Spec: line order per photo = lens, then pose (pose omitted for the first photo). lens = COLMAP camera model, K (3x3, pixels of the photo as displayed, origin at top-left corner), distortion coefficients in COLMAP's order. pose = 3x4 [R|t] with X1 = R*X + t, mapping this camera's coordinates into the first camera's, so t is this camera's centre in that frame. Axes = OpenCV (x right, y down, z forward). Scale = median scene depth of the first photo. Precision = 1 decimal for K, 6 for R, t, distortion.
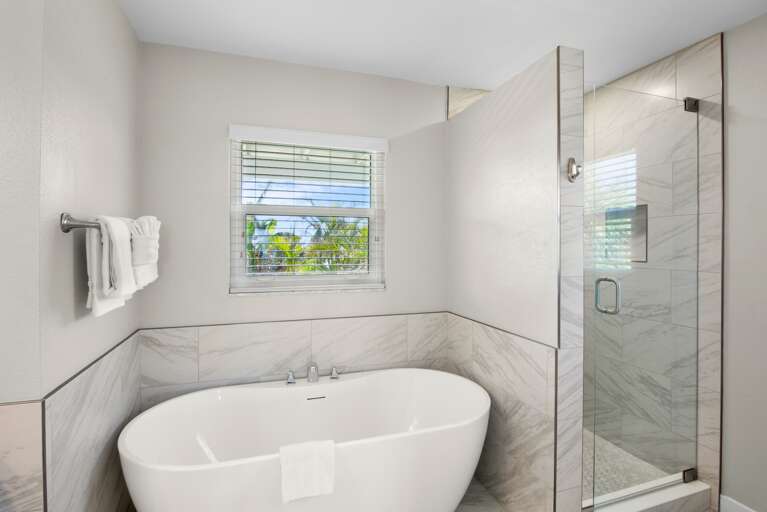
lens RADIAL K [[379.4, 0, 382.3], [0, 379.4, 246.6], [0, 0, 1]] dist [-0.020340, 0.000216]
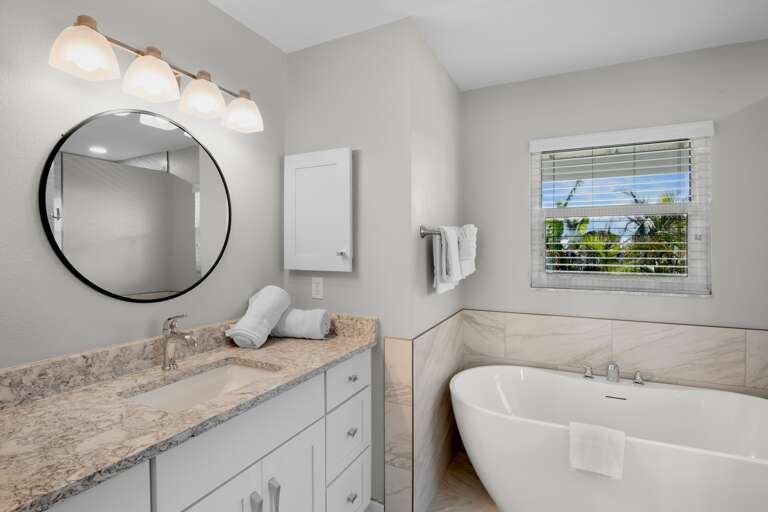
lens RADIAL K [[379.9, 0, 382.8], [0, 379.9, 246.6], [0, 0, 1]] dist [-0.020340, 0.000216]
pose [[0.713516, -0.002672, -0.700634, 0.090435], [0.002764, 0.999996, -0.000998, -0.000354], [0.700634, -0.001225, 0.713520, -0.153046]]
